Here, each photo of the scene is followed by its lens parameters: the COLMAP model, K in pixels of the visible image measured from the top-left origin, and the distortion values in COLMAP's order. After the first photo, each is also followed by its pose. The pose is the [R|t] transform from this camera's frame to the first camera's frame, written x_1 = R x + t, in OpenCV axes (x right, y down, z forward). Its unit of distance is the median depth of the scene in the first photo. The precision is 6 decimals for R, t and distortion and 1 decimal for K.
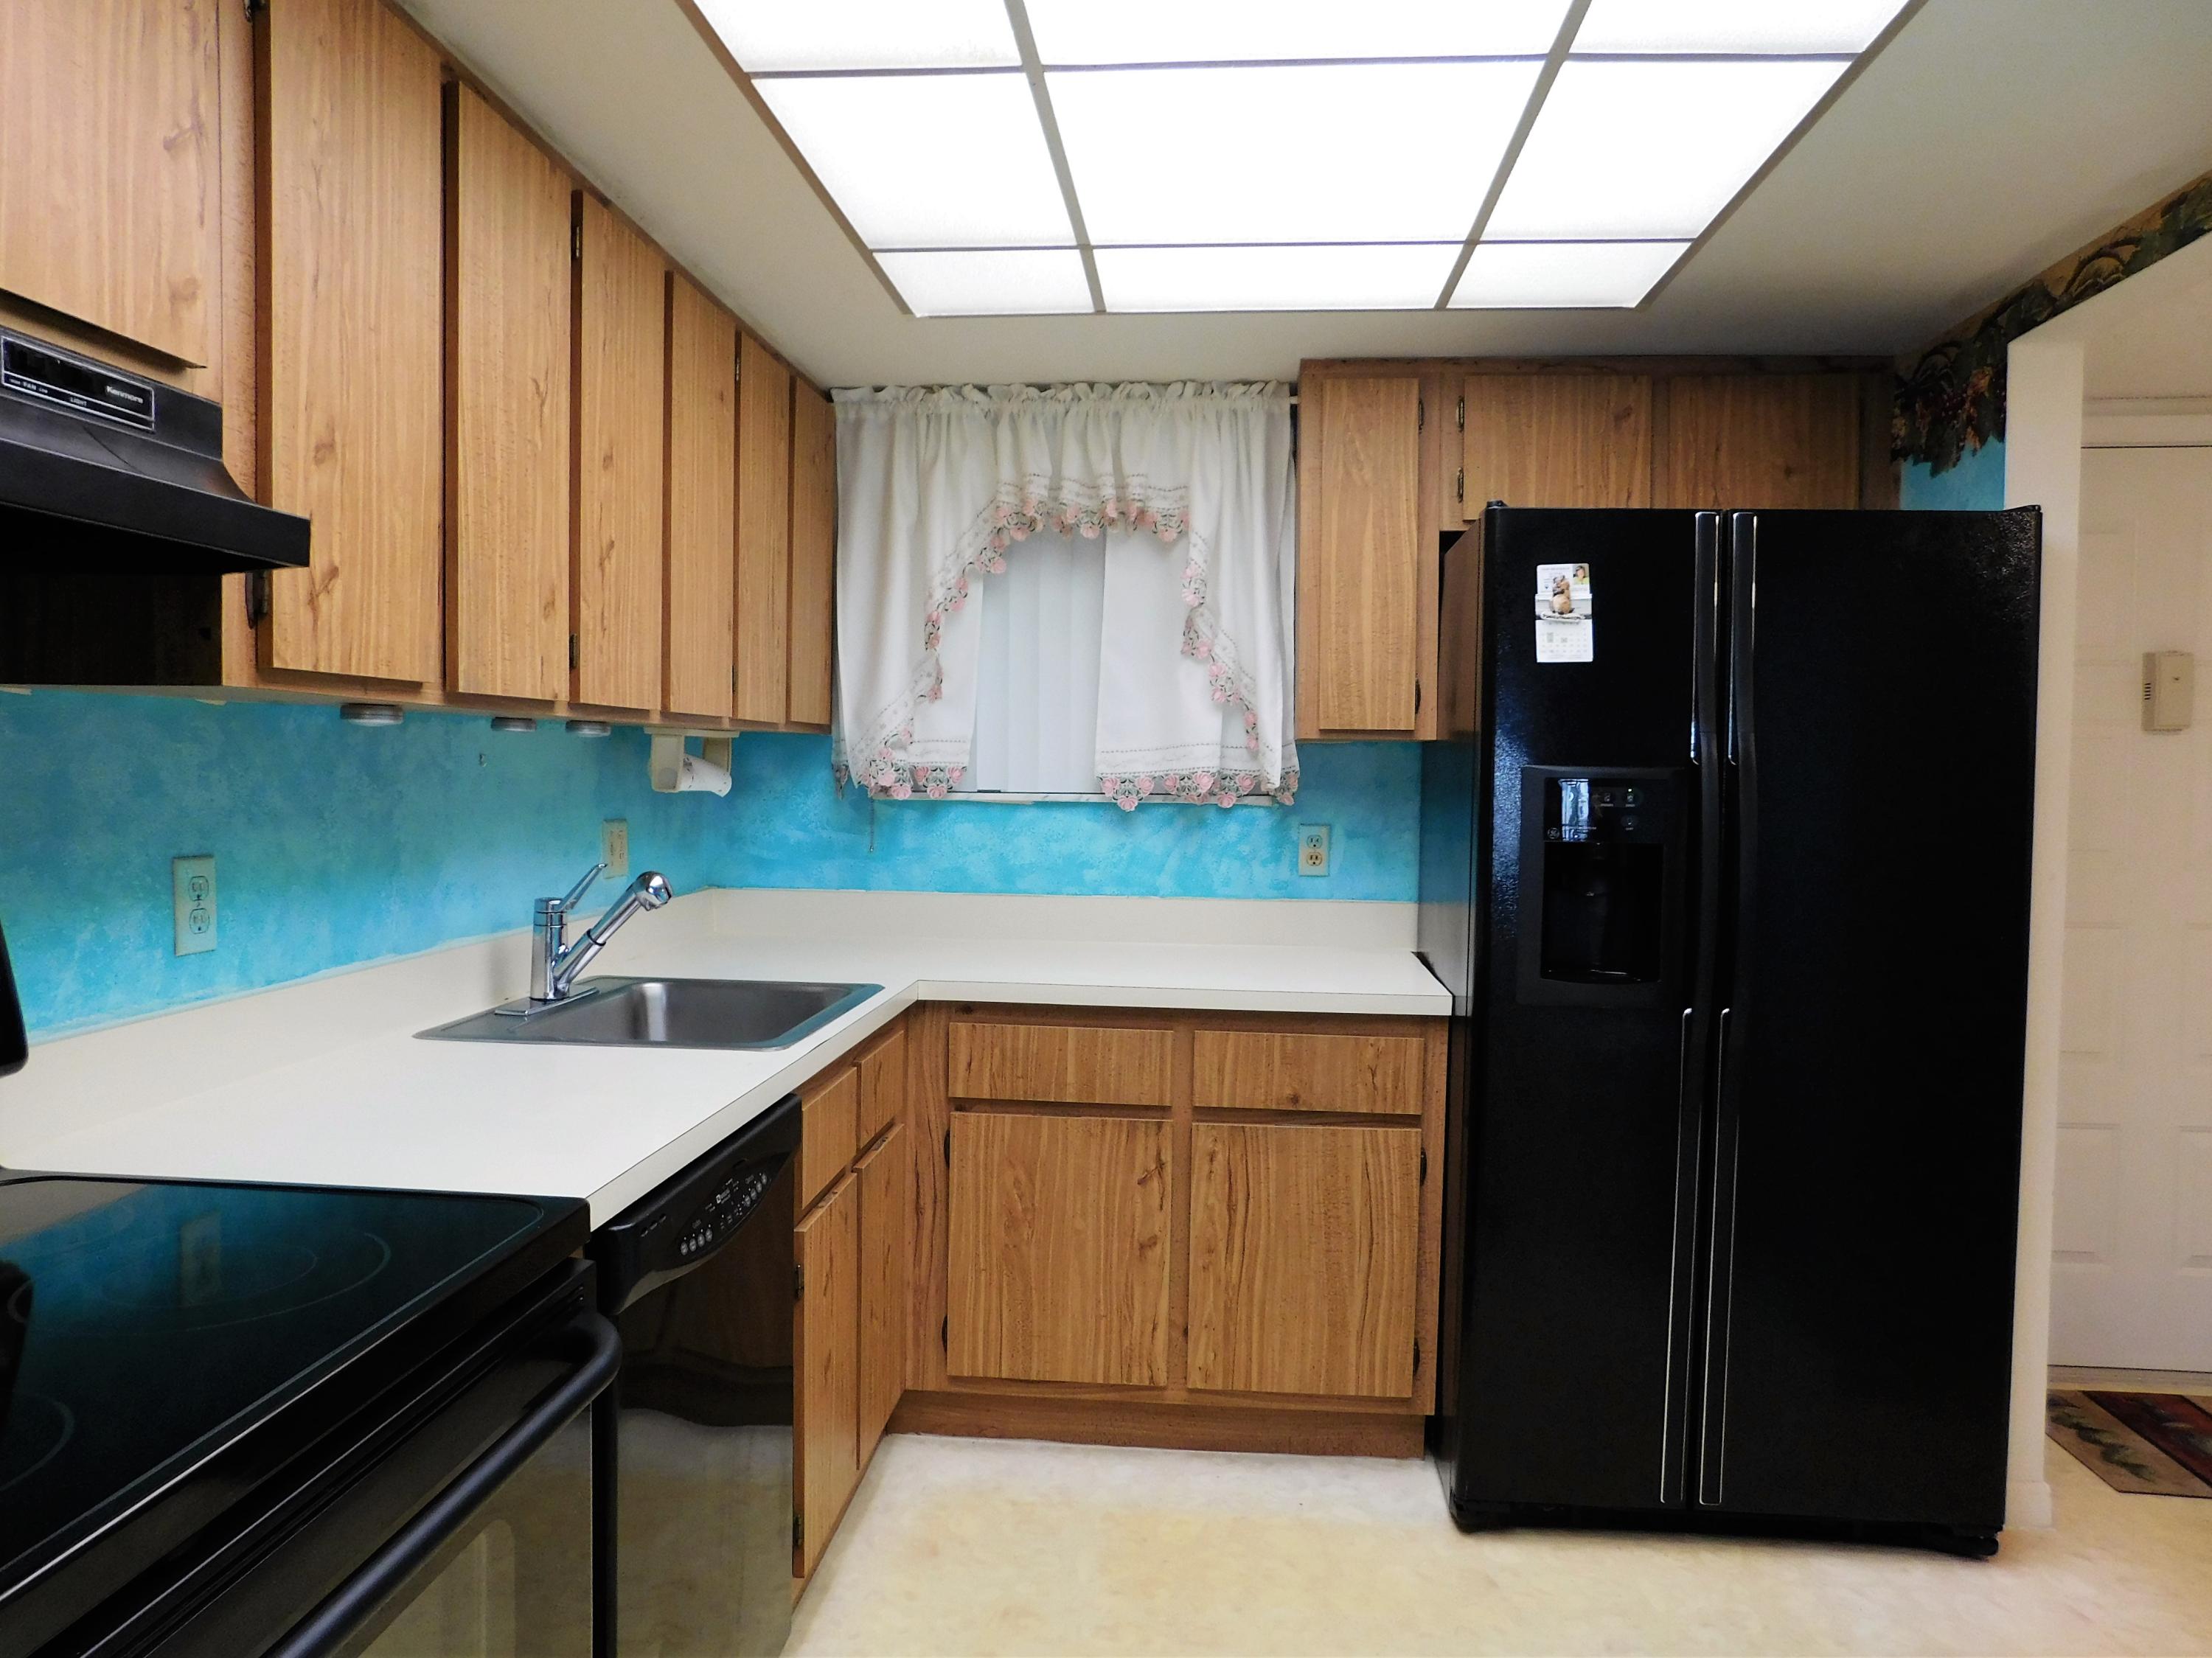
lens RADIAL K [[1522.8, 0, 1139.8], [0, 1522.8, 811.7], [0, 0, 1]] dist [-0.065482, 0.053705]
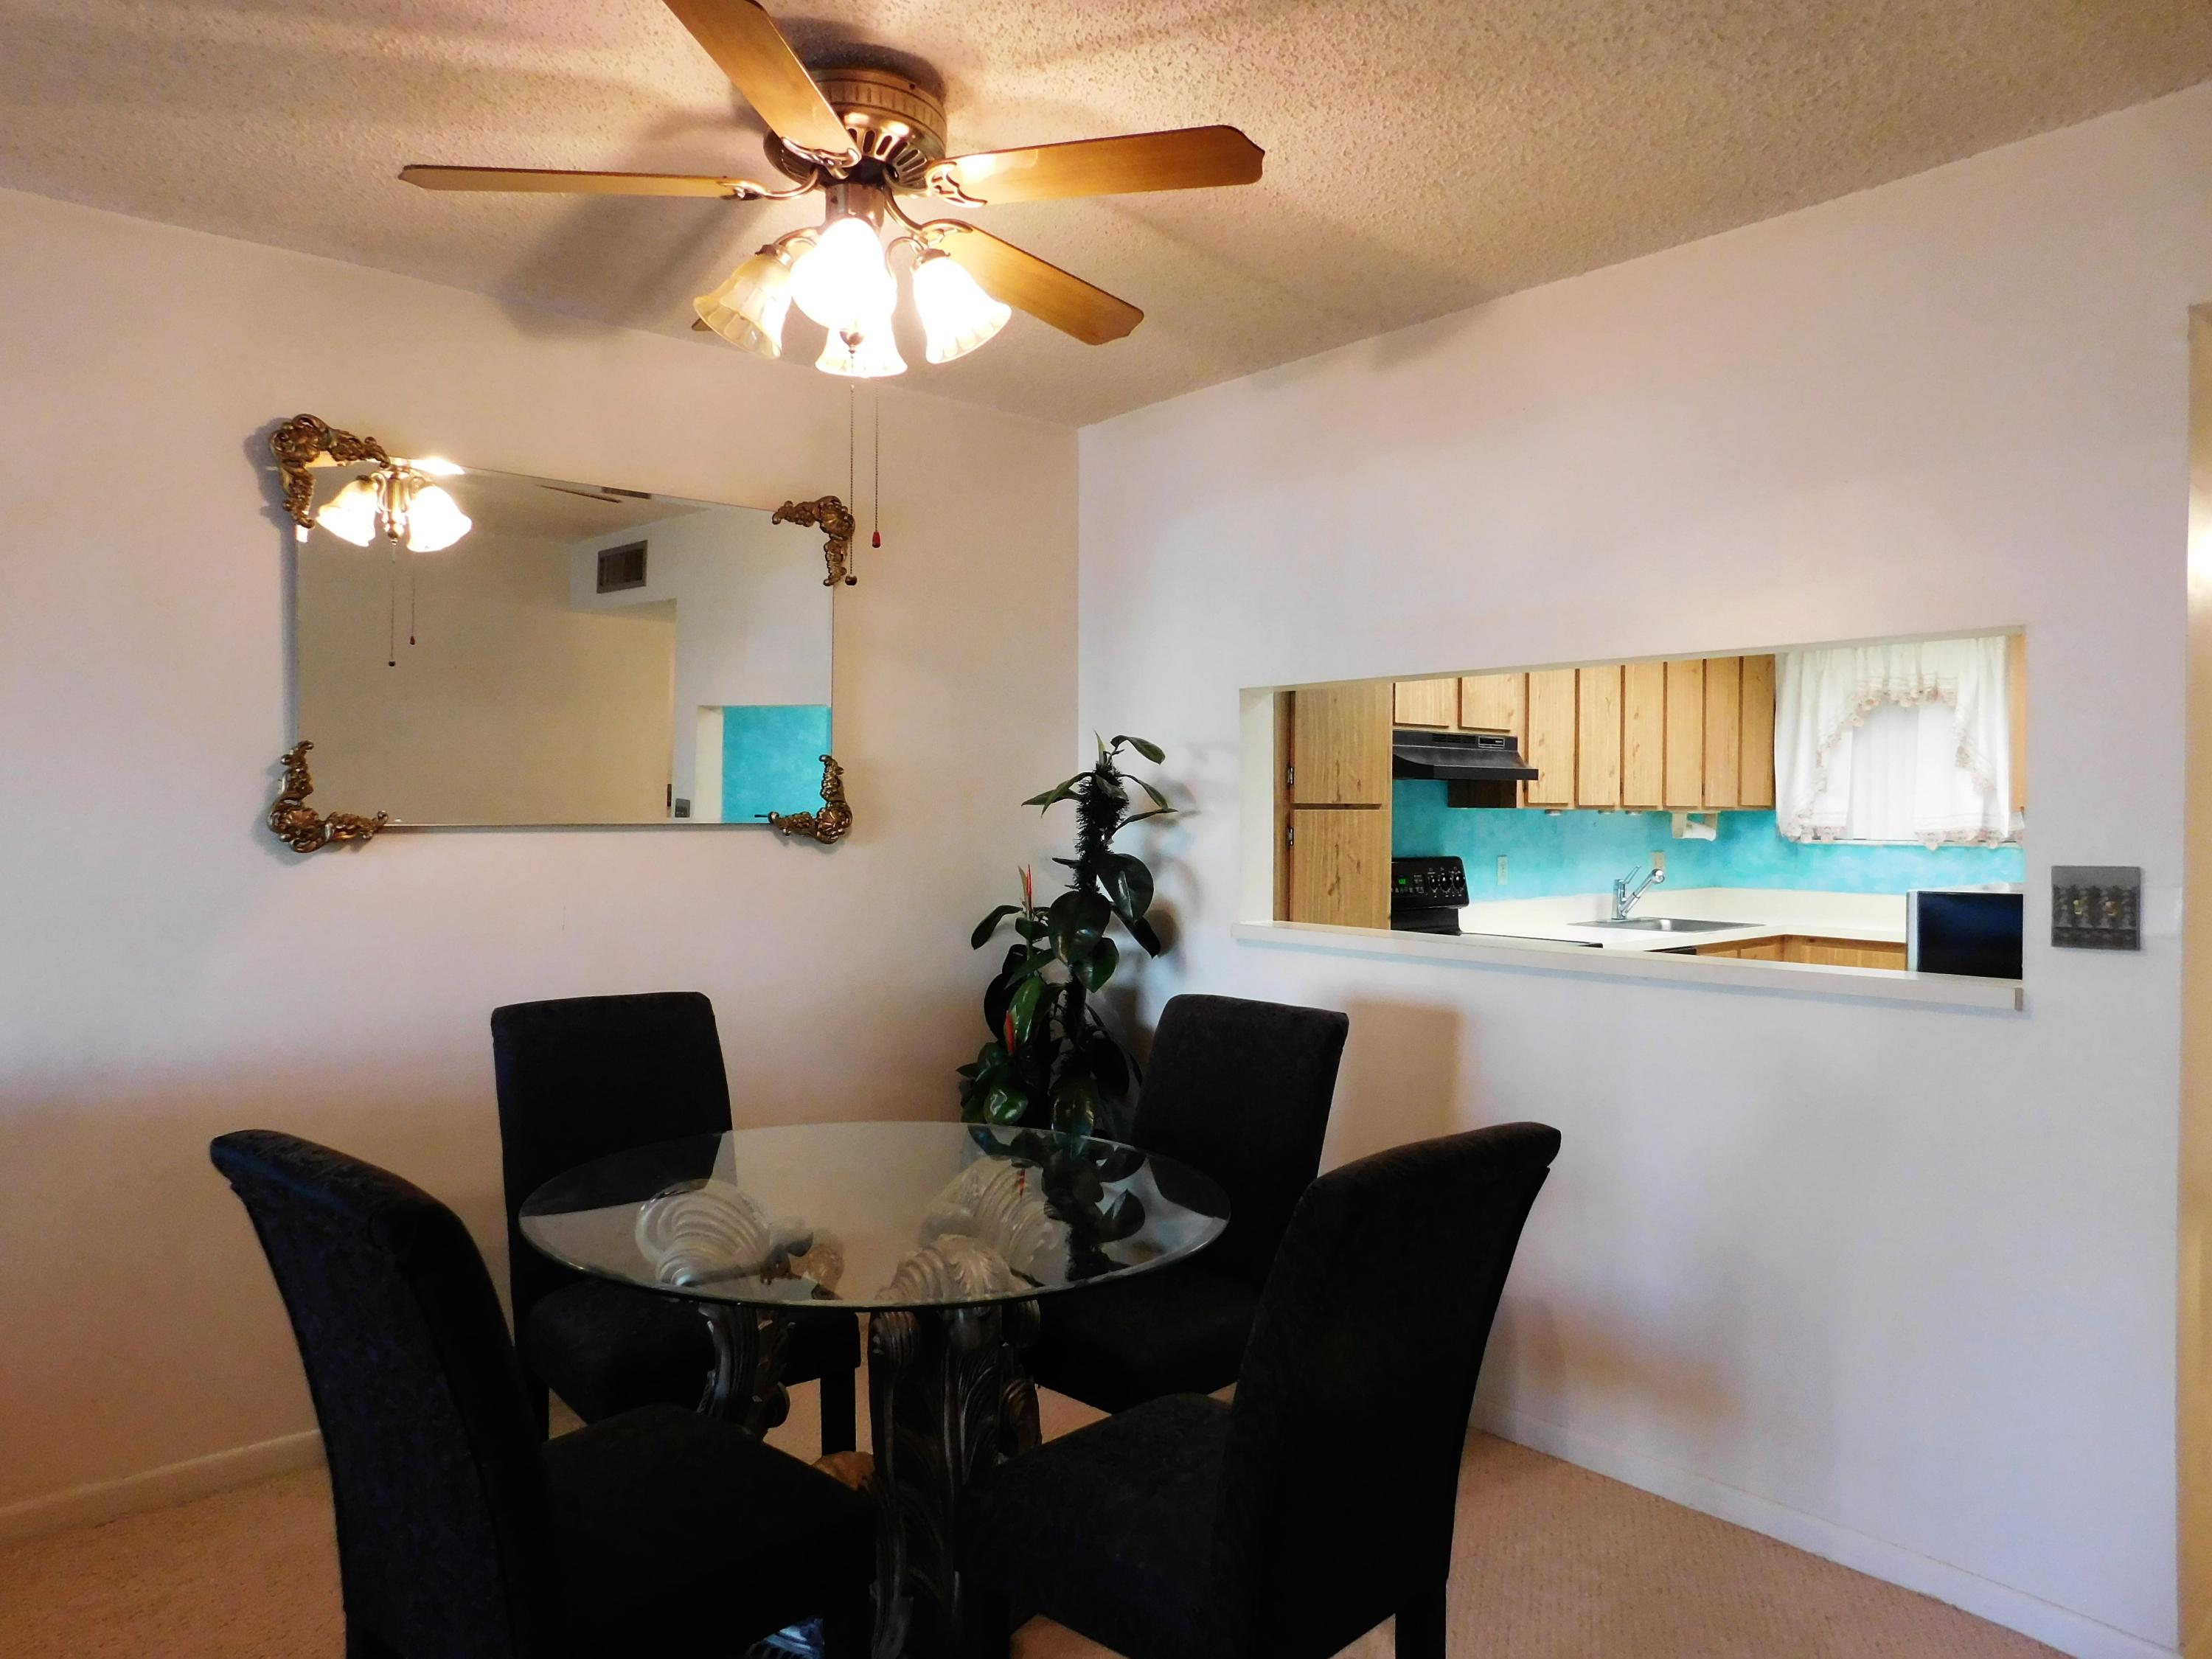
lens RADIAL K [[1522.9, 0, 1094.7], [0, 1522.9, 837.9], [0, 0, 1]] dist [-0.065482, 0.053705]
pose [[0.713772, 0.003905, -0.700367, 0.612009], [-0.016327, 0.999805, -0.011064, 0.024154], [0.700188, 0.019332, 0.713697, -1.157113]]
